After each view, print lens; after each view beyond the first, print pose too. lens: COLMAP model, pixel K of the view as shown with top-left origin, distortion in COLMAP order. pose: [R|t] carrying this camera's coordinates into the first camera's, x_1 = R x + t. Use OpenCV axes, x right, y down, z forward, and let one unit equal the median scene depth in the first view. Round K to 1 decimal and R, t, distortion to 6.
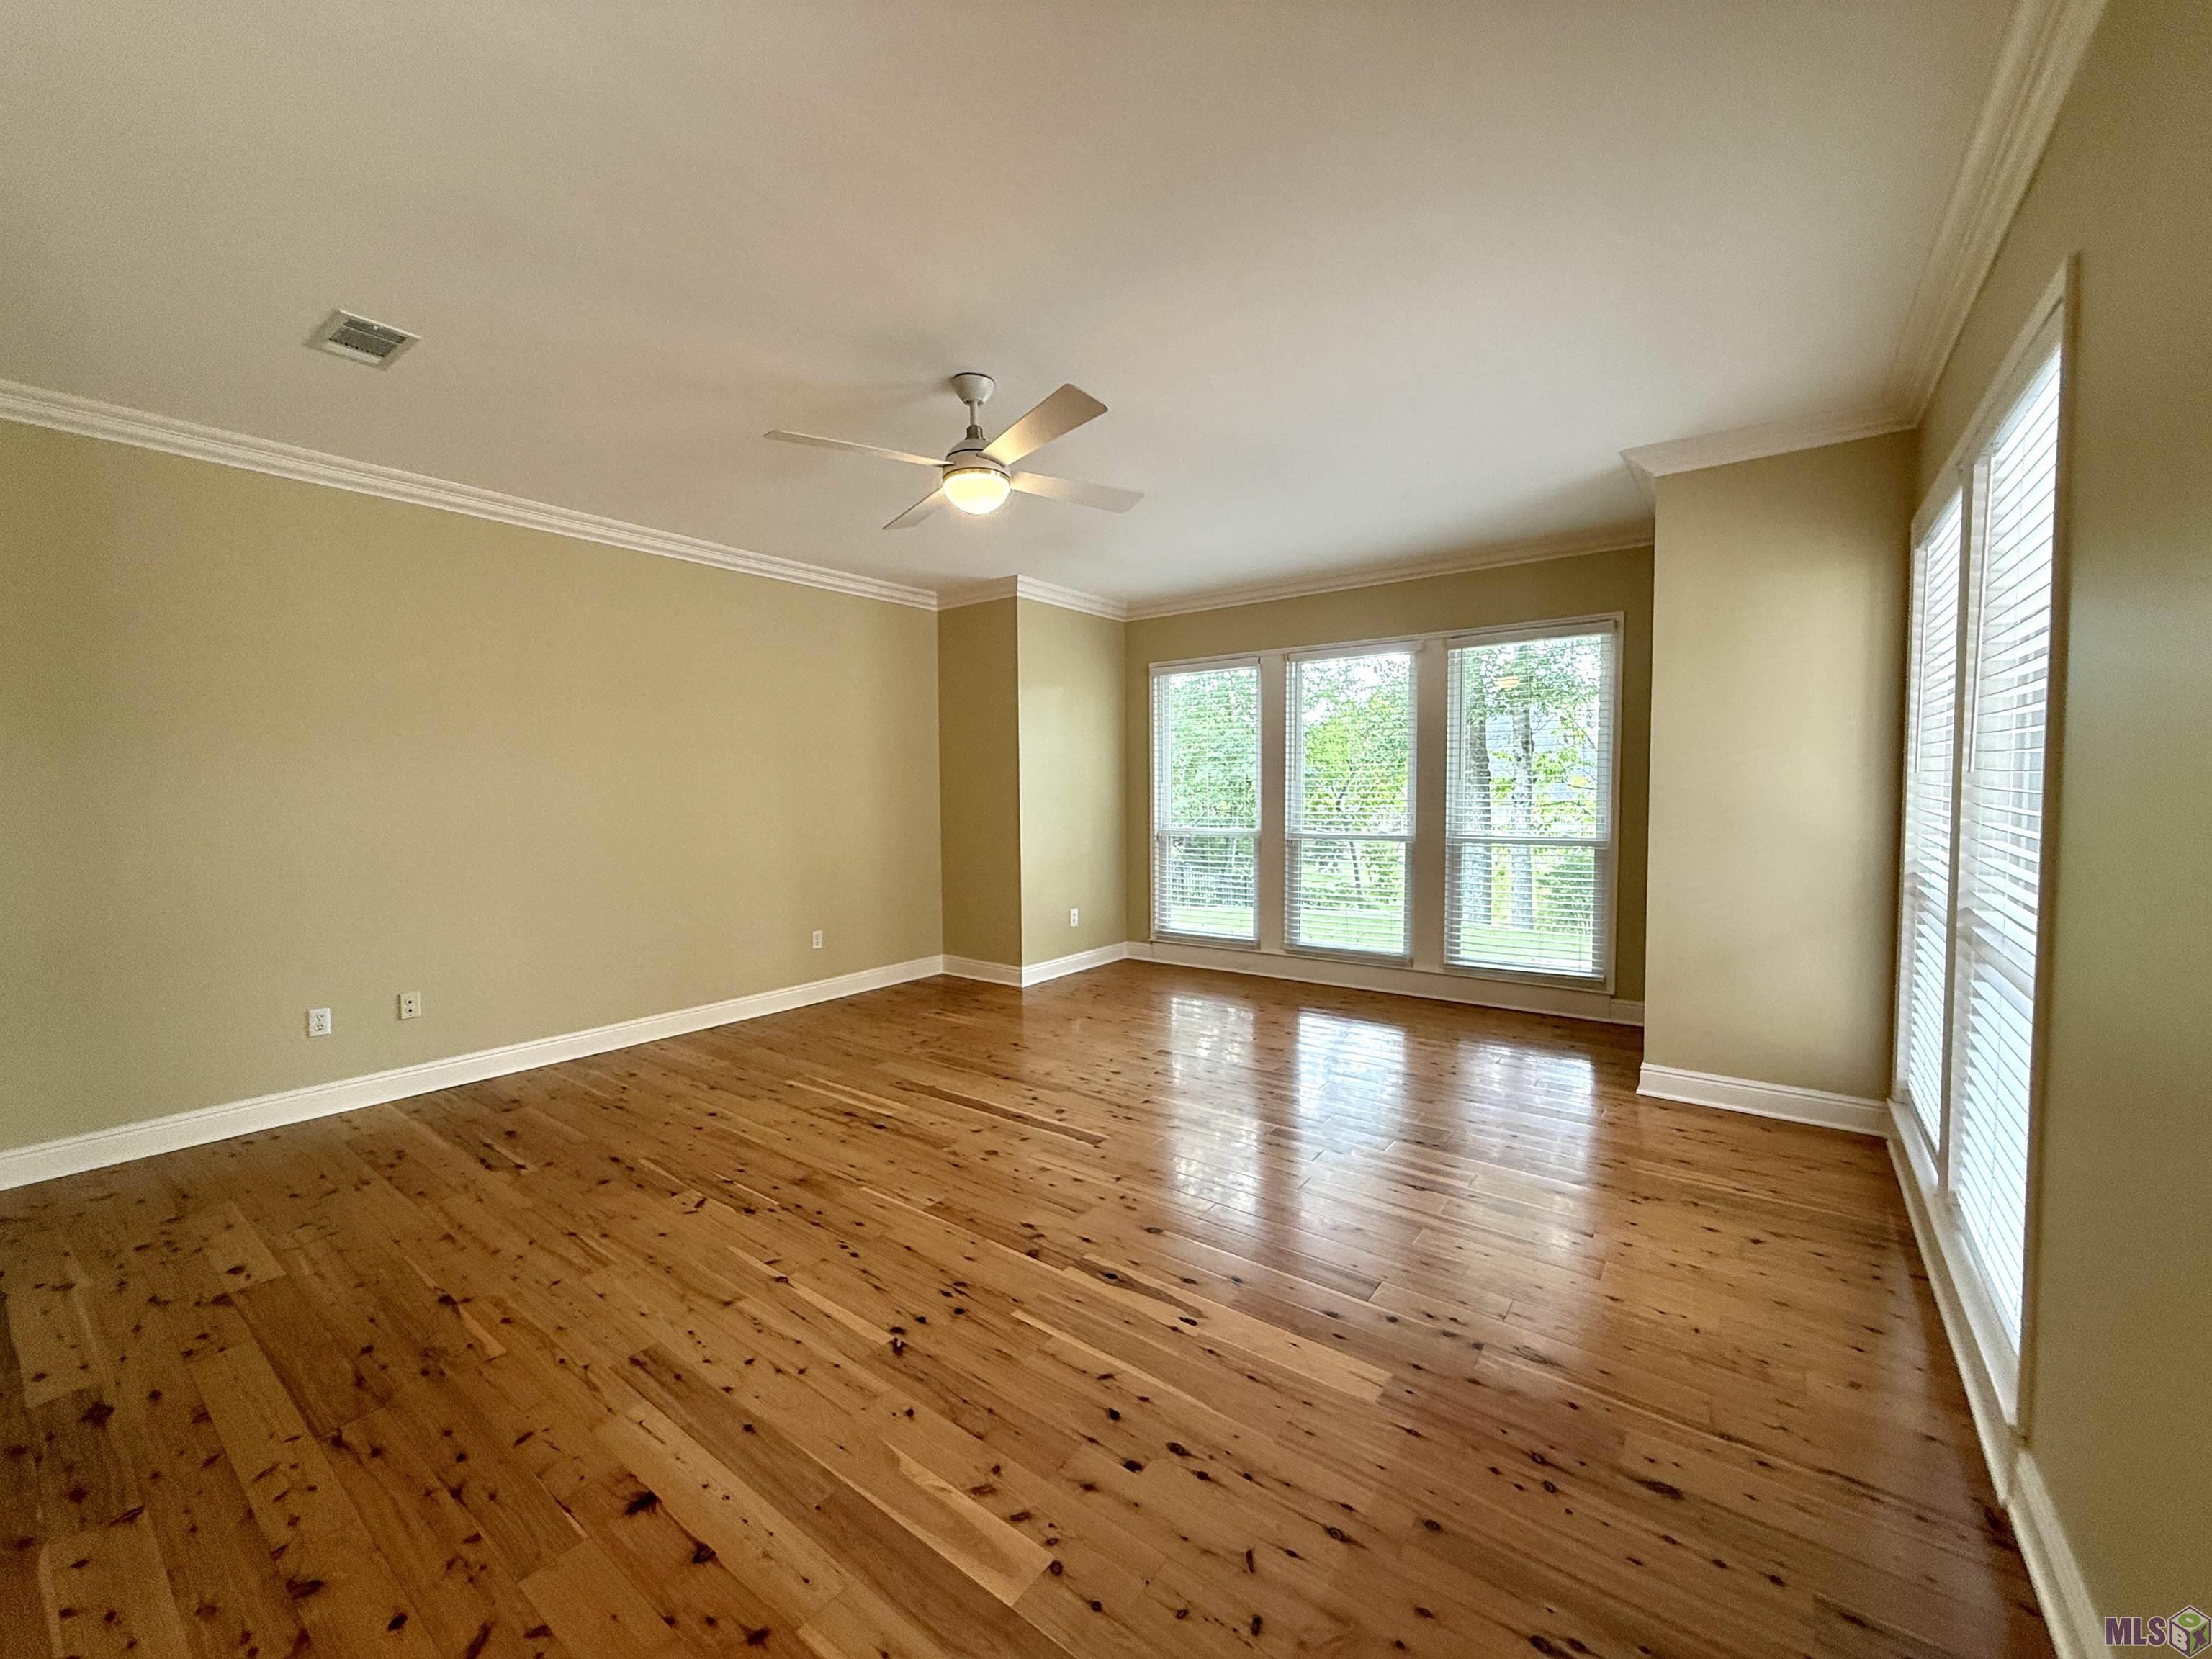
lens RADIAL K [[880.5, 0, 1101.2], [0, 880.5, 829.5], [0, 0, 1]] dist [0.000439, 0.000078]
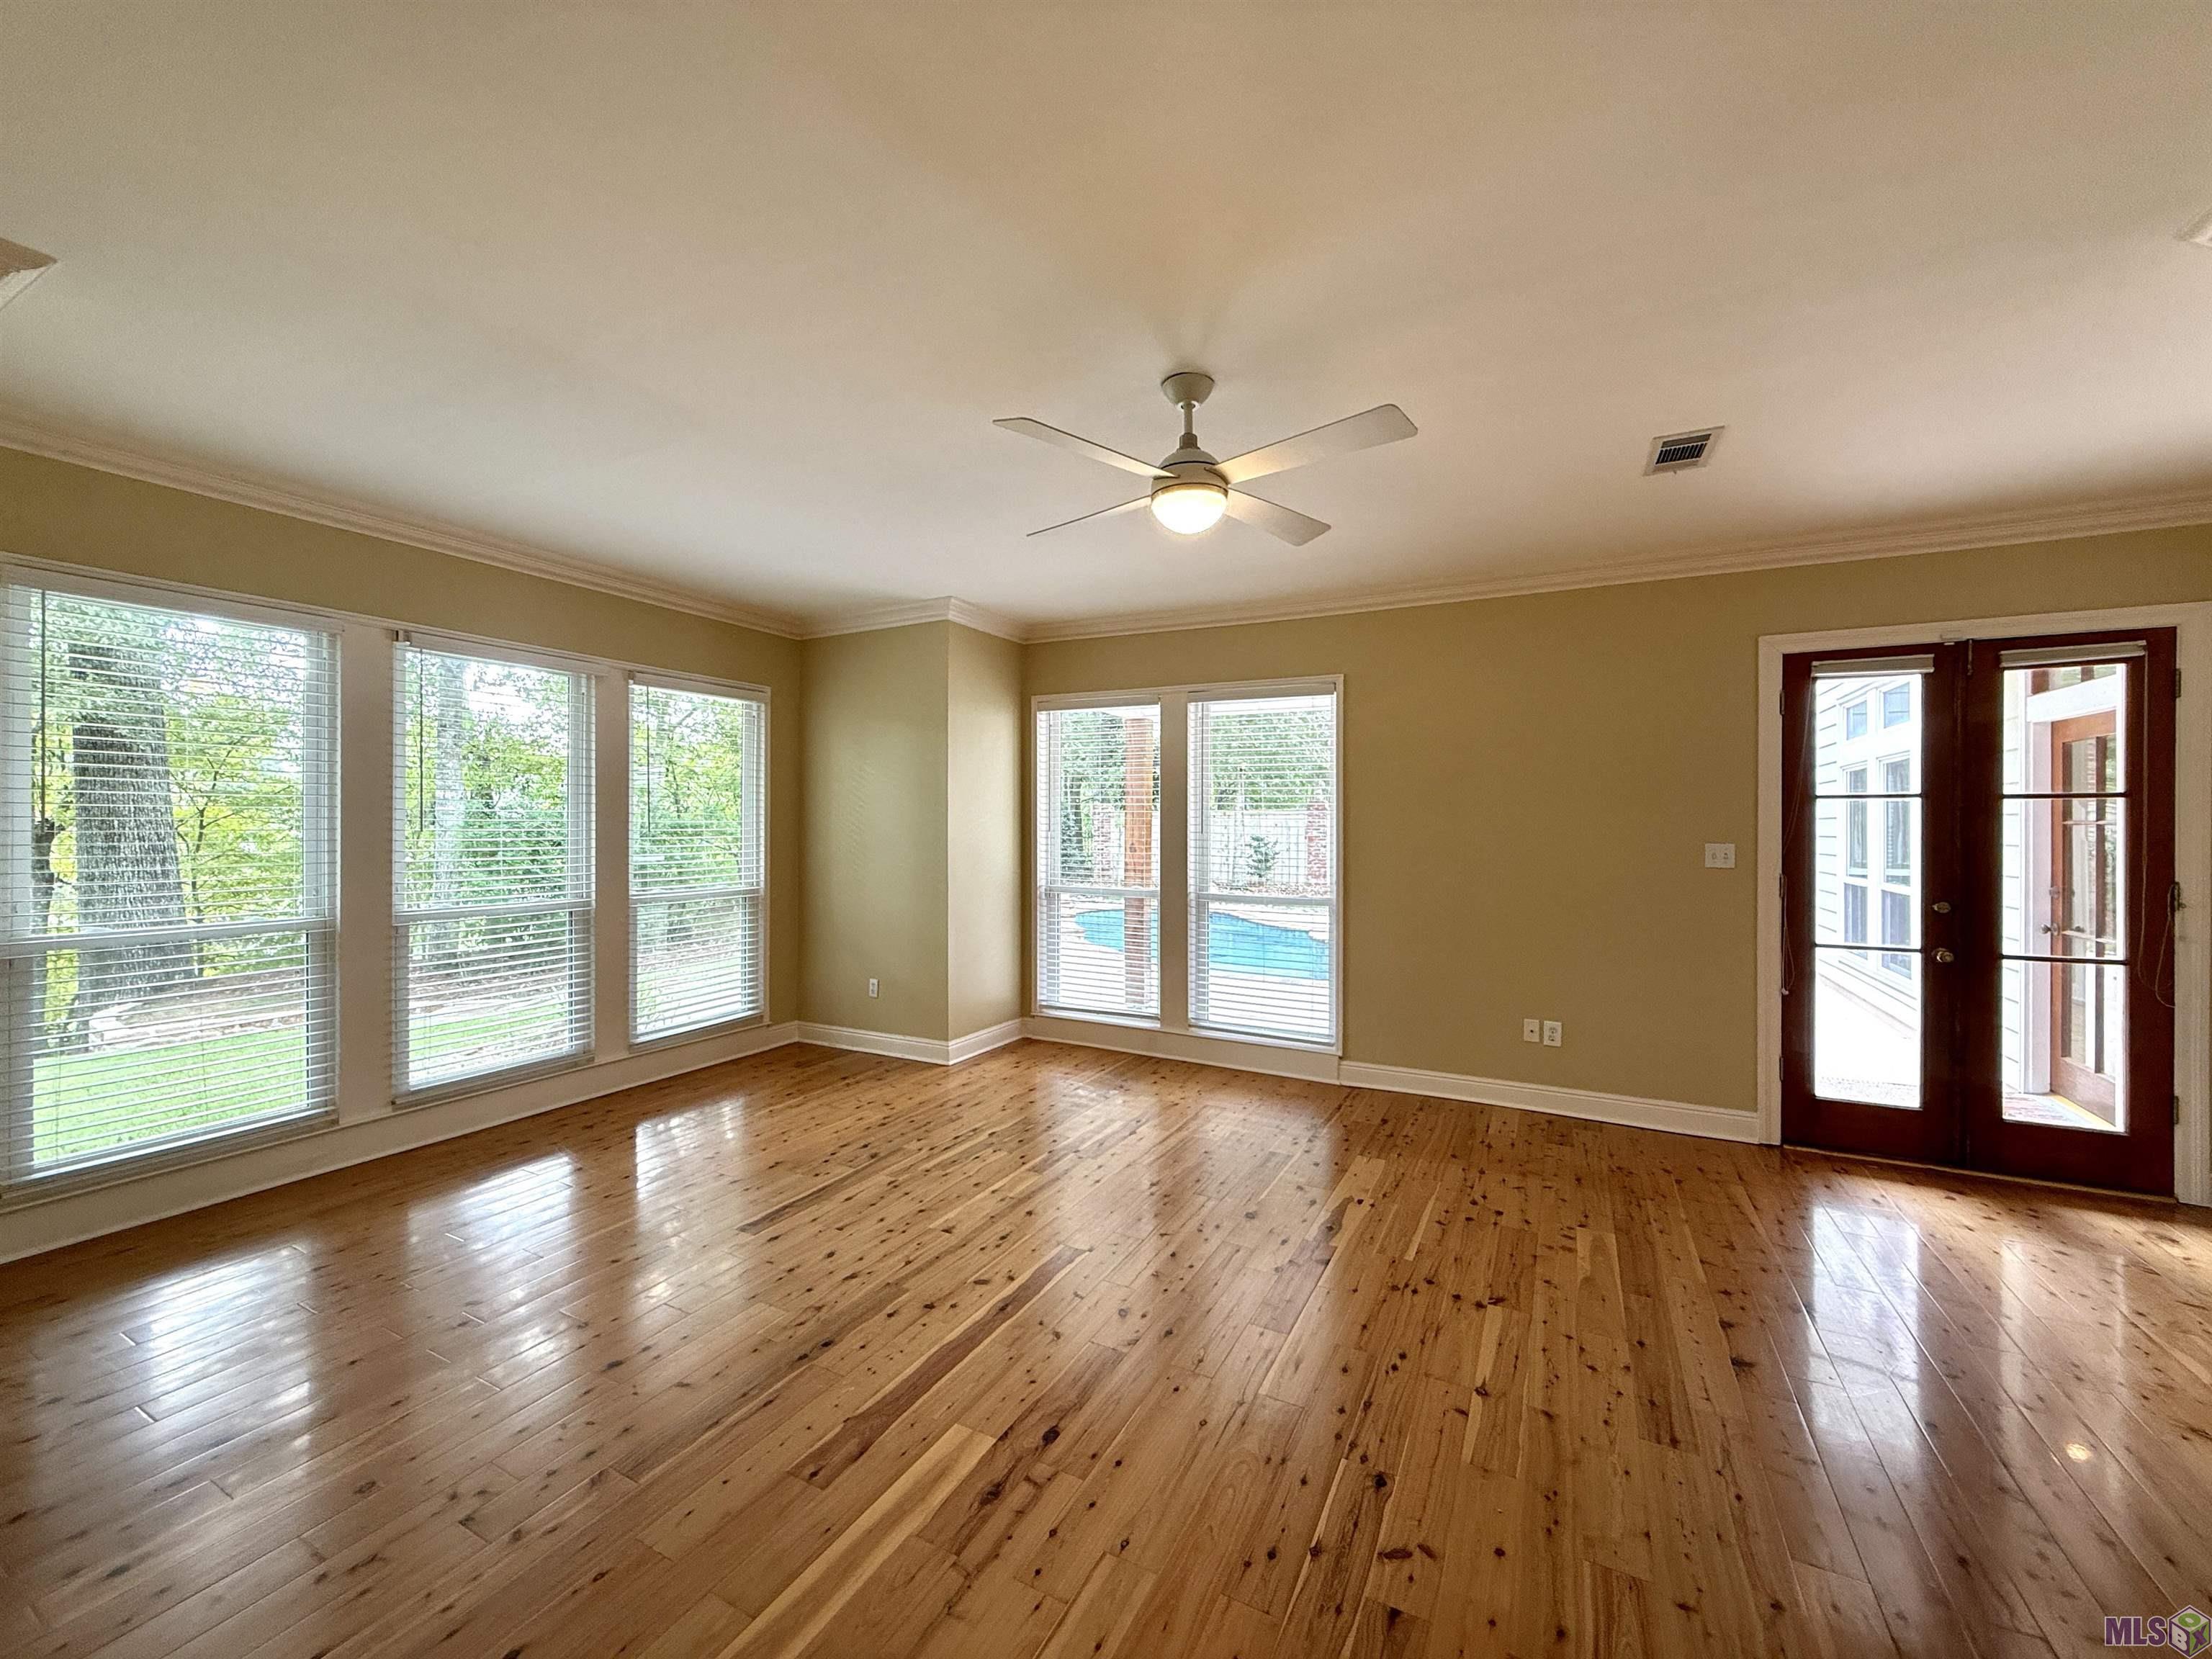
lens RADIAL K [[880.5, 0, 1101.2], [0, 880.5, 829.5], [0, 0, 1]] dist [0.000439, 0.000078]
pose [[-0.154975, 0.005277, 0.987904, -0.991634], [0.048684, 0.998812, 0.002302, -0.071198], [-0.986718, 0.048452, -0.155048, 1.239753]]
